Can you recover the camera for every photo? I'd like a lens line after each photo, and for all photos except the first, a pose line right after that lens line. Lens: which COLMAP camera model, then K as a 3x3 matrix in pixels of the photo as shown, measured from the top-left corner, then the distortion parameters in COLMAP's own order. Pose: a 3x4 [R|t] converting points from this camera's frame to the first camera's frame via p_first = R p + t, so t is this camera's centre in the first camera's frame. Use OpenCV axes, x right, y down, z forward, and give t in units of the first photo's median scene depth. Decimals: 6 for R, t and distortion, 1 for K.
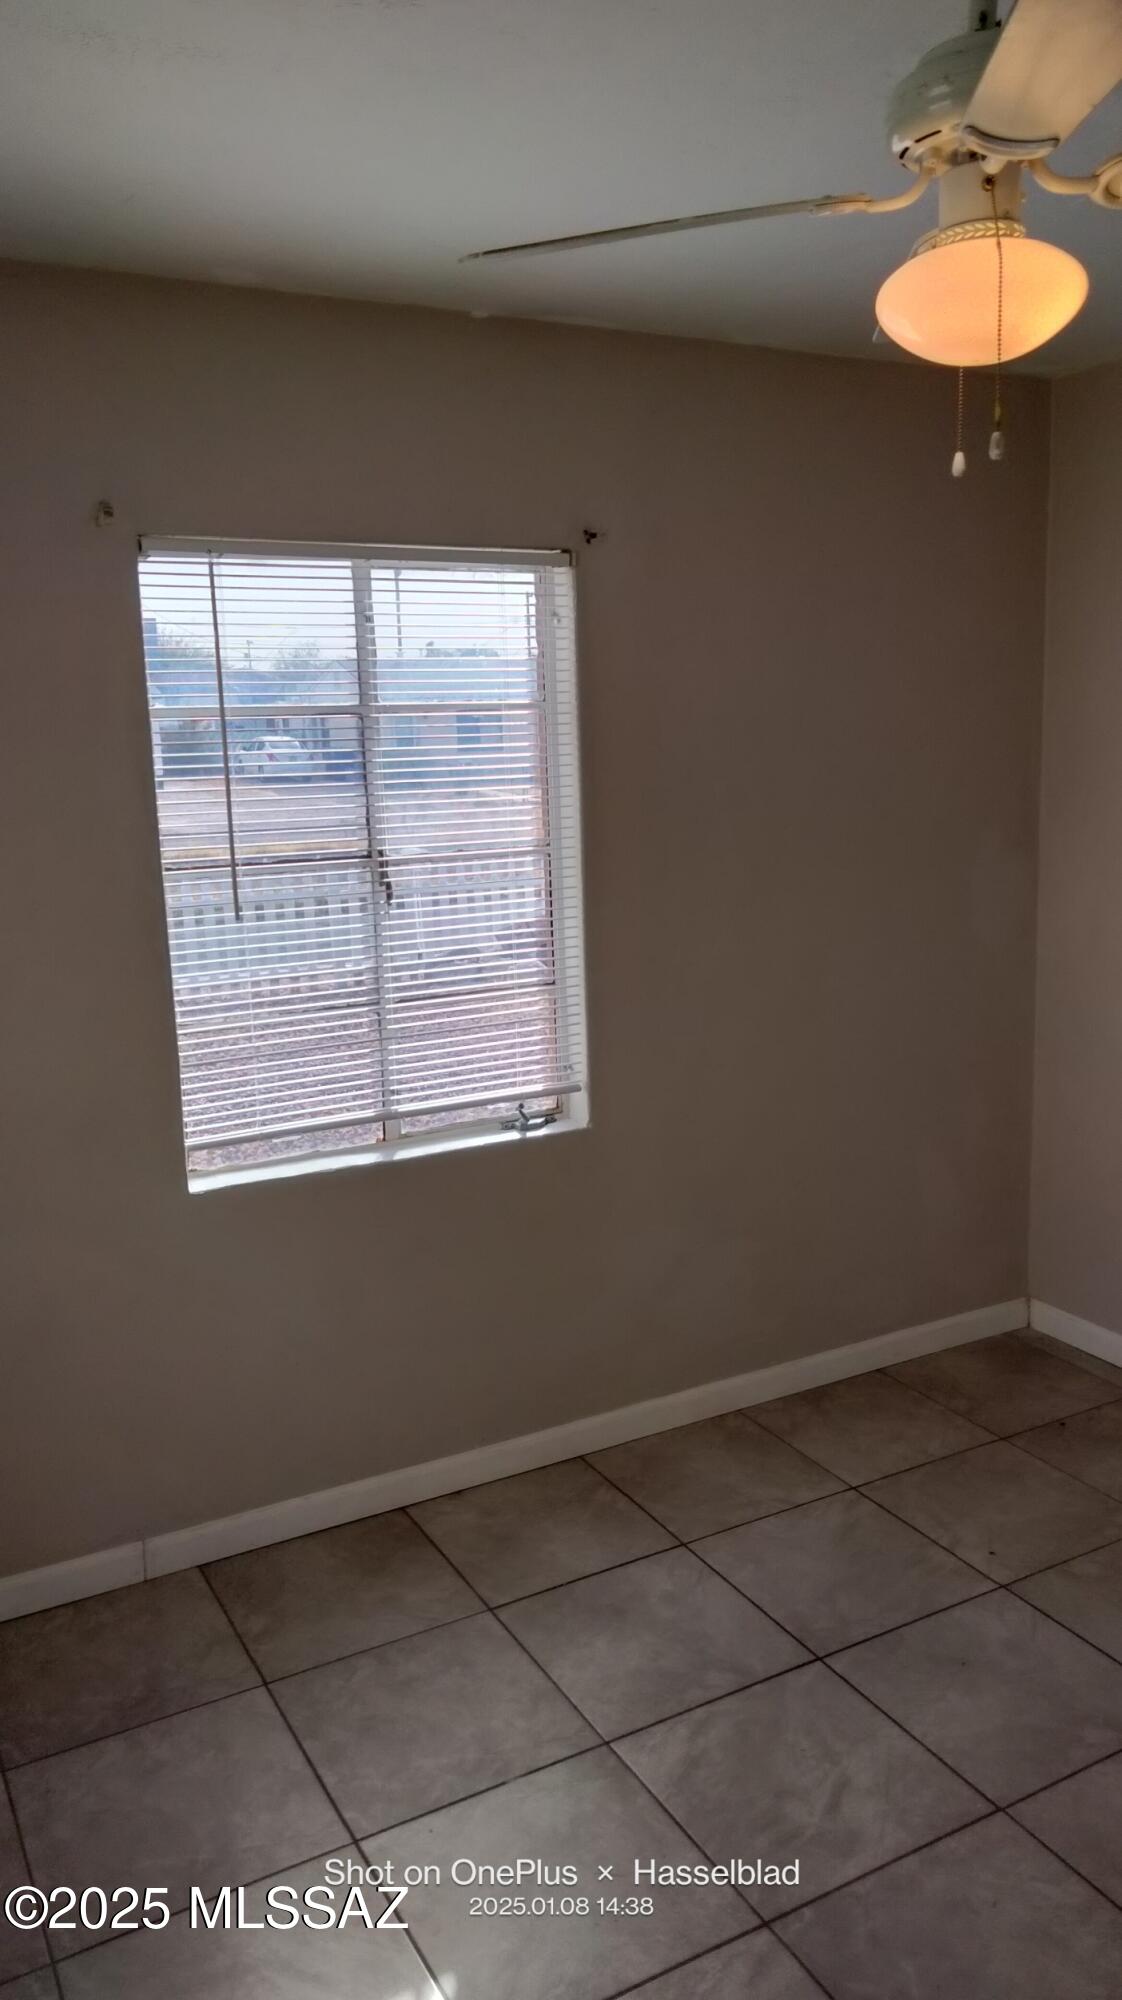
lens RADIAL K [[1505.9, 0, 546.8], [0, 1505.9, 1026.4], [0, 0, 1]] dist [0.036053, -0.034675]
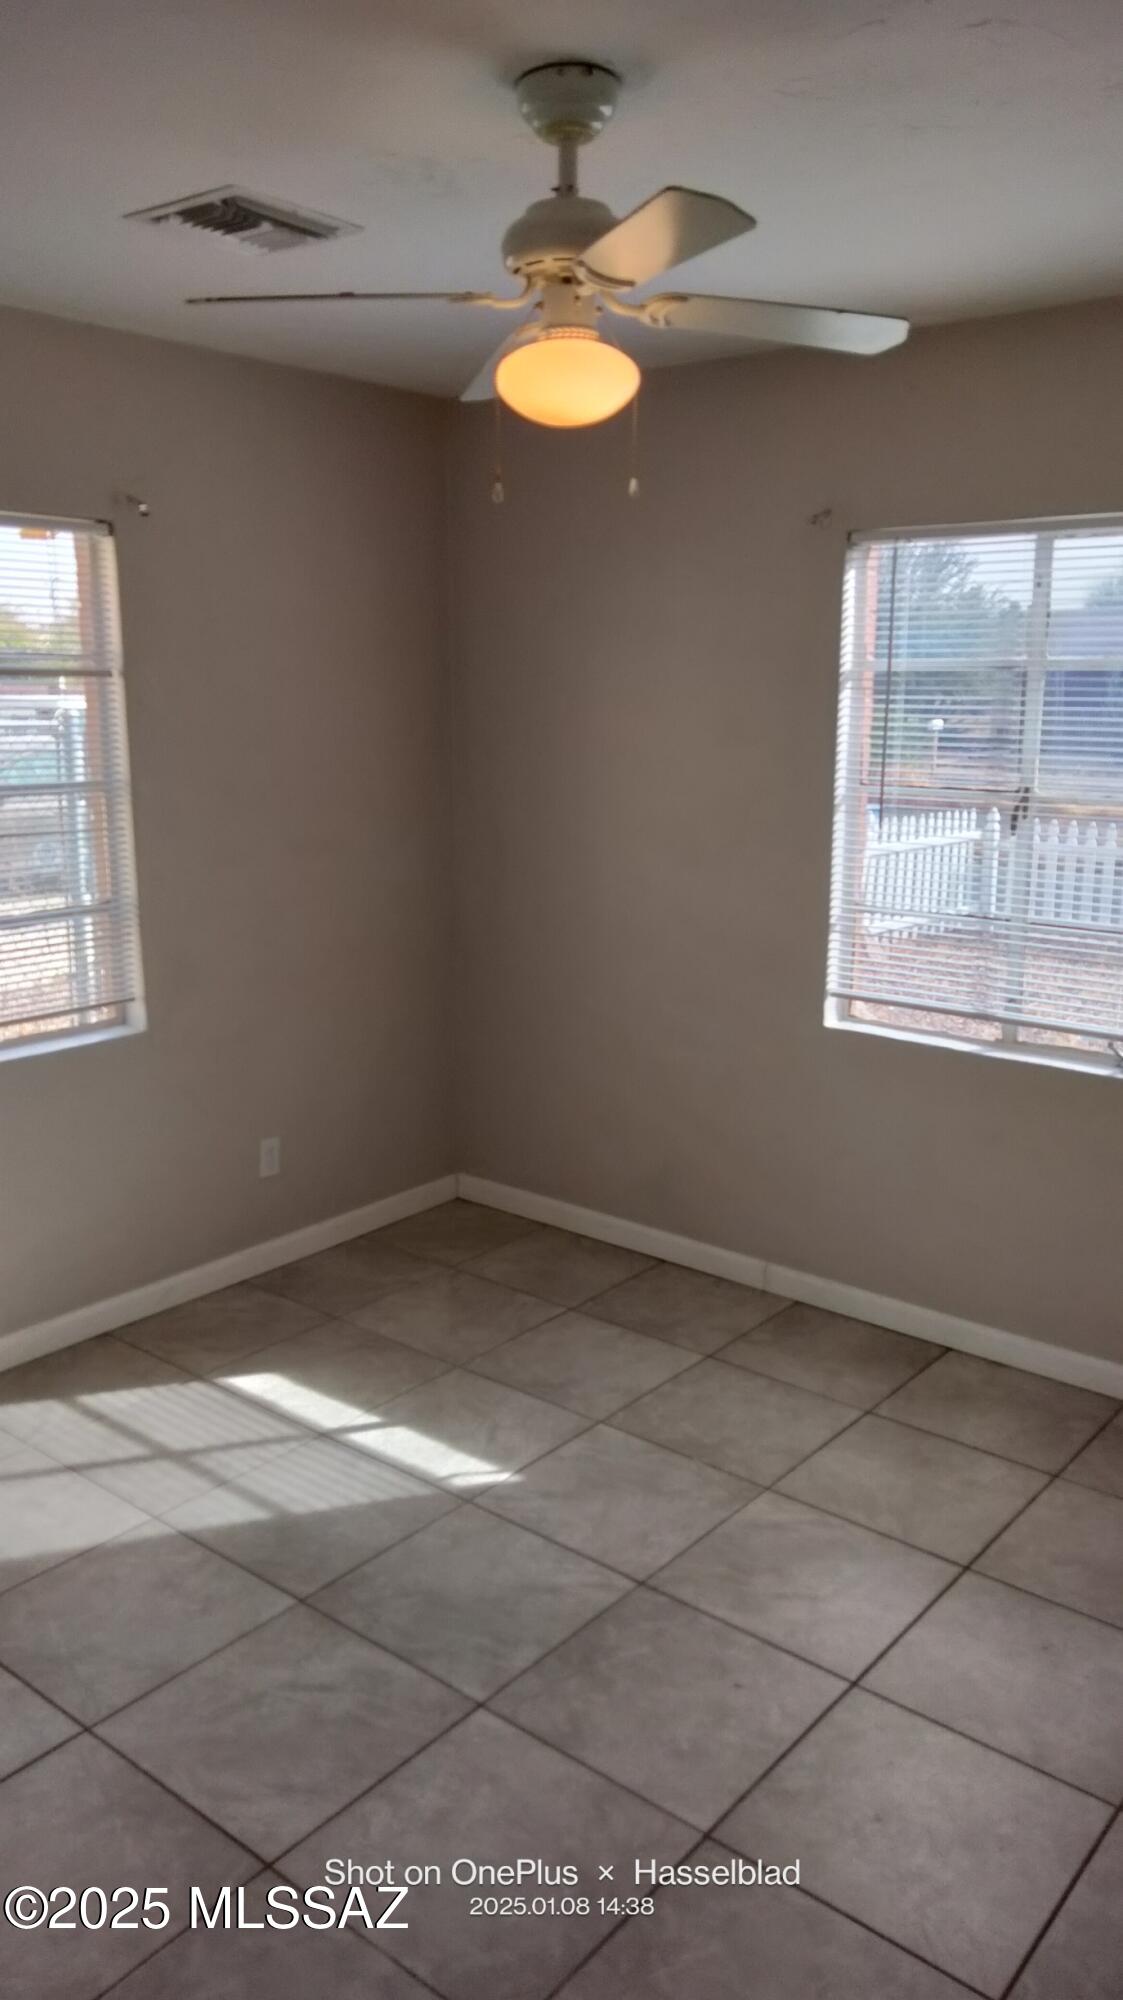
lens RADIAL K [[1505.9, 0, 593.9], [0, 1505.9, 1044.7], [0, 0, 1]] dist [0.036053, -0.034675]
pose [[0.379853, 0.243399, -0.892451, 0.863163], [-0.201305, 0.963392, 0.177066, -0.068123], [0.902878, 0.112396, 0.414945, 0.254644]]
